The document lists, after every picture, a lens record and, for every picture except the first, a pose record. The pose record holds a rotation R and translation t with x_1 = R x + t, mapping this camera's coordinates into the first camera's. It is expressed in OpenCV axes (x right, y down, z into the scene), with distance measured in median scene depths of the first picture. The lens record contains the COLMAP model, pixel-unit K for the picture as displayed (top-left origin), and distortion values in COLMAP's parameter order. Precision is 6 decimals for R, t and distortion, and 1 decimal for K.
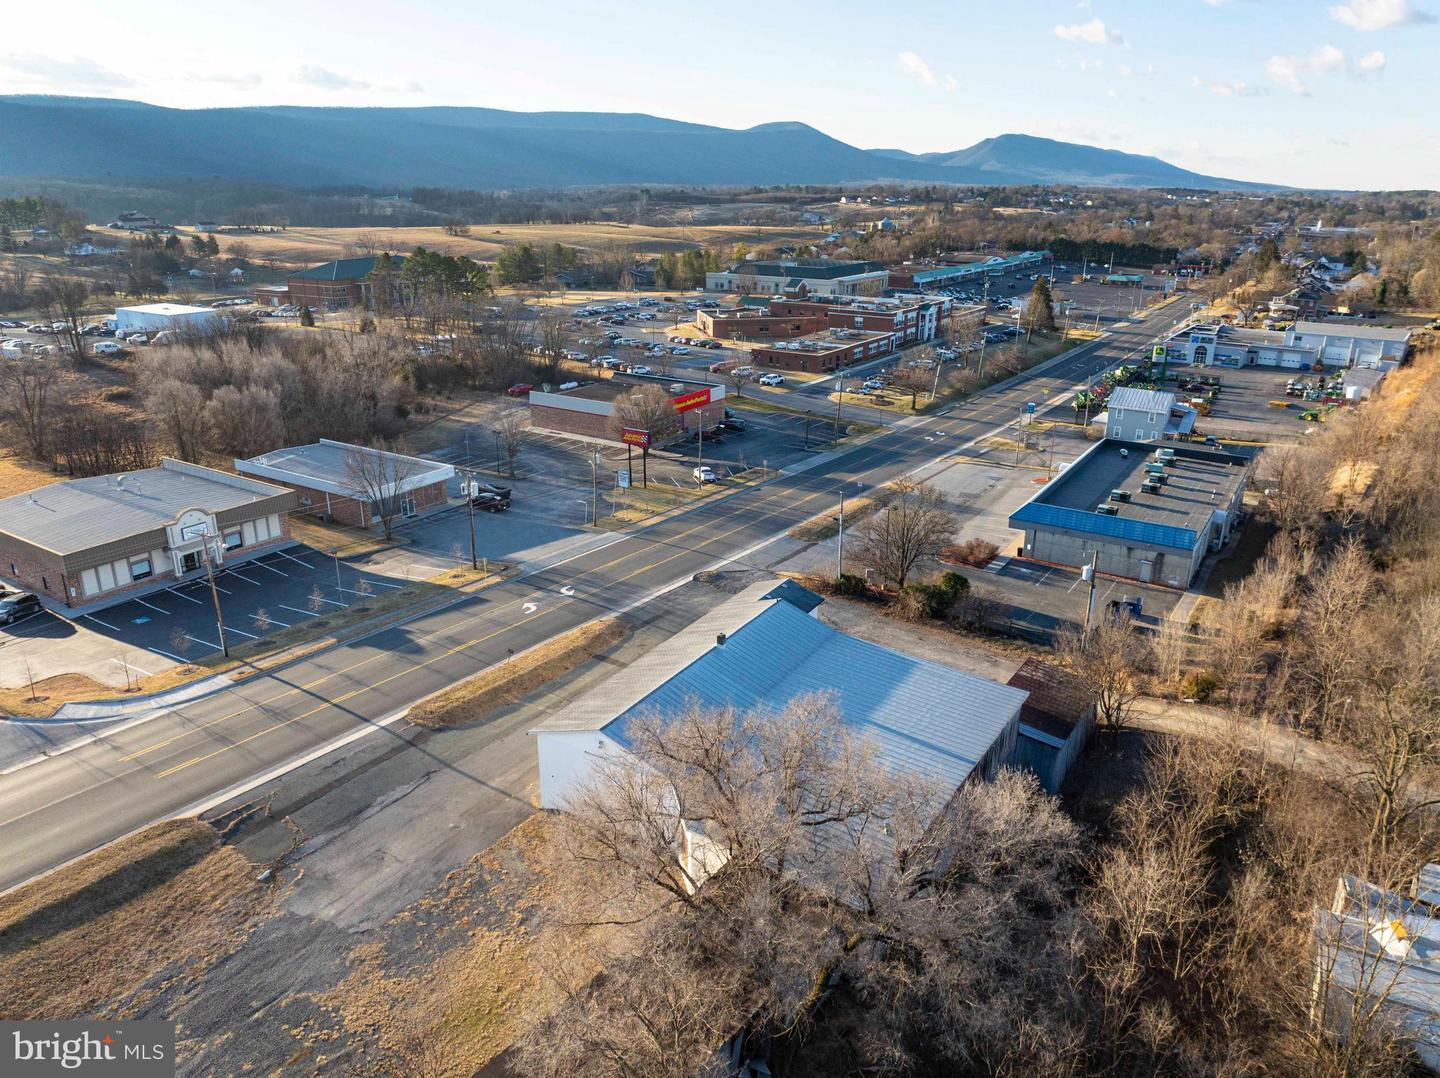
lens RADIAL K [[1017.0, 0, 727.6], [0, 1017.0, 508.6], [0, 0, 1]] dist [-0.039760, -0.000207]
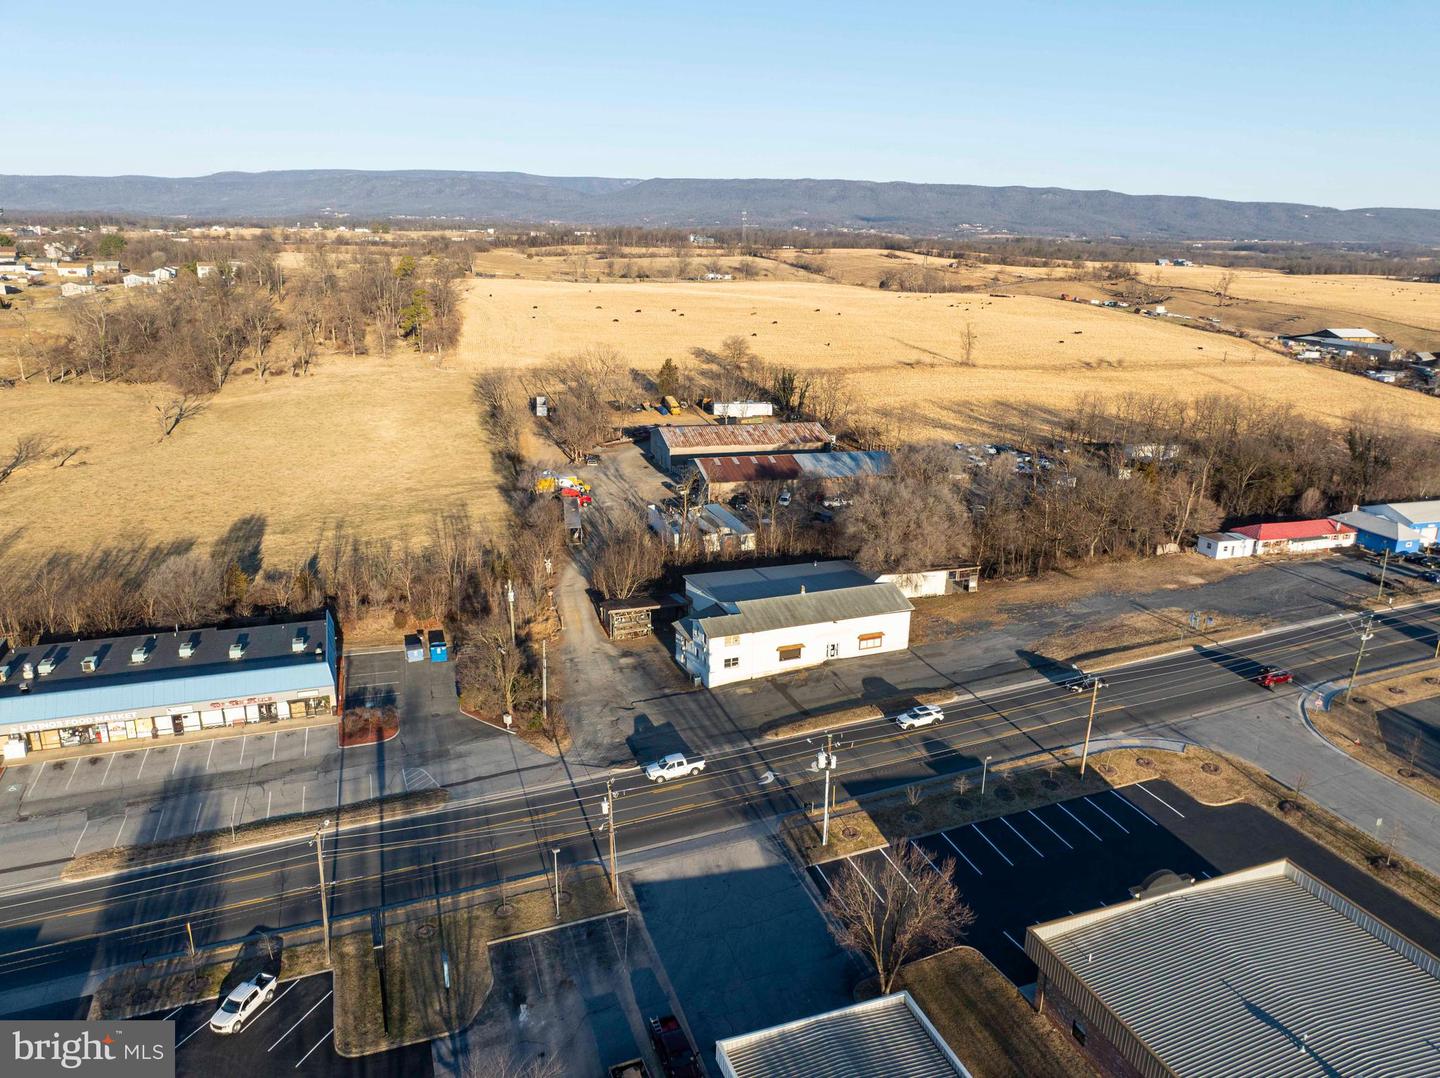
lens RADIAL K [[1019.2, 0, 722.4], [0, 1019.2, 513.1], [0, 0, 1]] dist [-0.041779, 0.002463]
pose [[-0.789908, -0.183991, 0.584972, -0.689767], [0.164586, 0.855317, 0.491268, -0.673375], [-0.590726, 0.484335, -0.645340, 1.600595]]
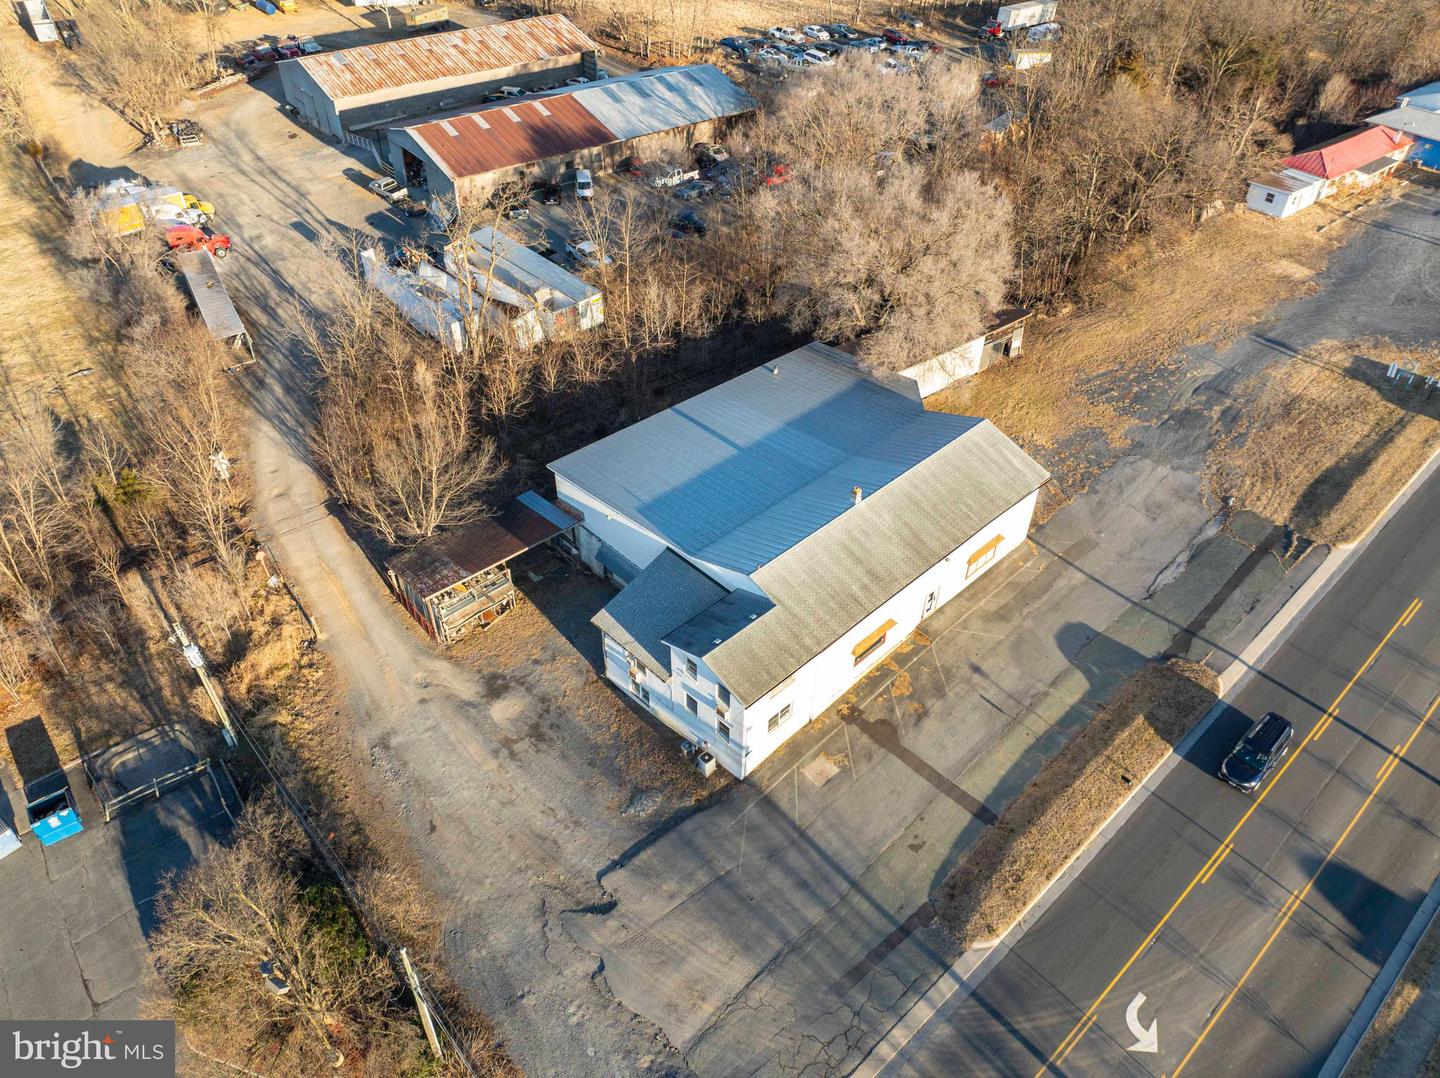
lens RADIAL K [[1019.2, 0, 722.4], [0, 1019.2, 513.1], [0, 0, 1]] dist [-0.041779, 0.002463]
pose [[-0.963058, -0.187586, 0.193211, -0.047472], [0.060335, 0.548929, 0.833689, -0.436372], [-0.262447, 0.814548, -0.517333, 1.077069]]
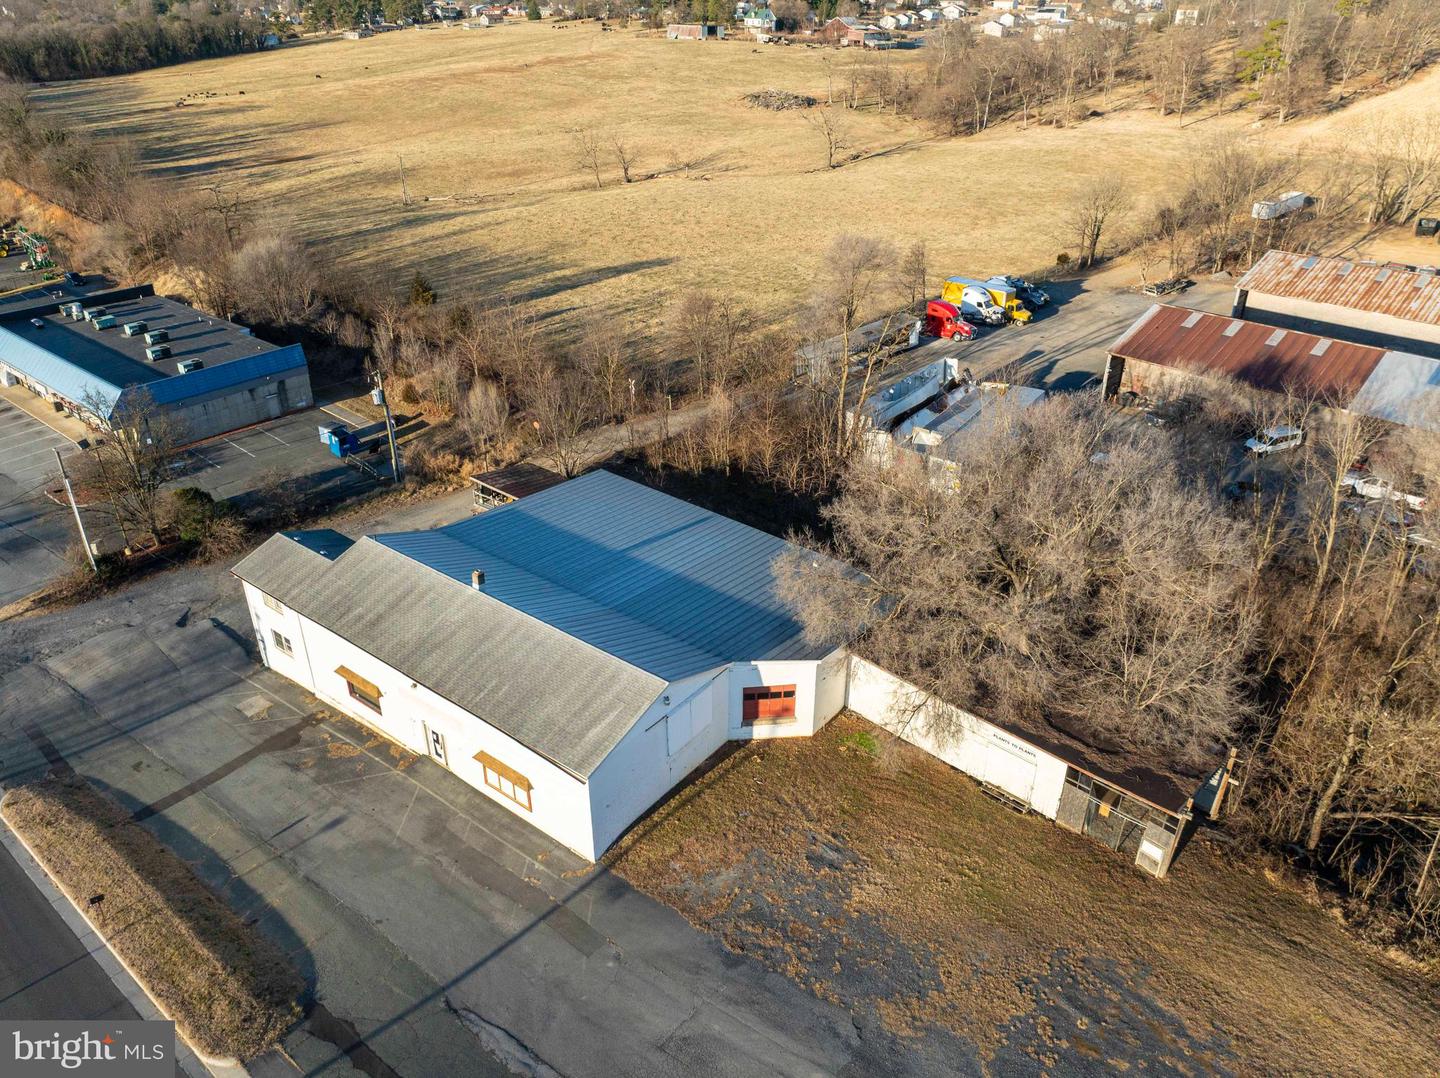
lens RADIAL K [[1019.2, 0, 722.4], [0, 1019.2, 513.1], [0, 0, 1]] dist [-0.041779, 0.002463]
pose [[0.121831, -0.458618, 0.880243, -0.454169], [0.303982, 0.861474, 0.406766, -0.120229], [-0.944856, 0.218021, 0.244366, 0.449373]]
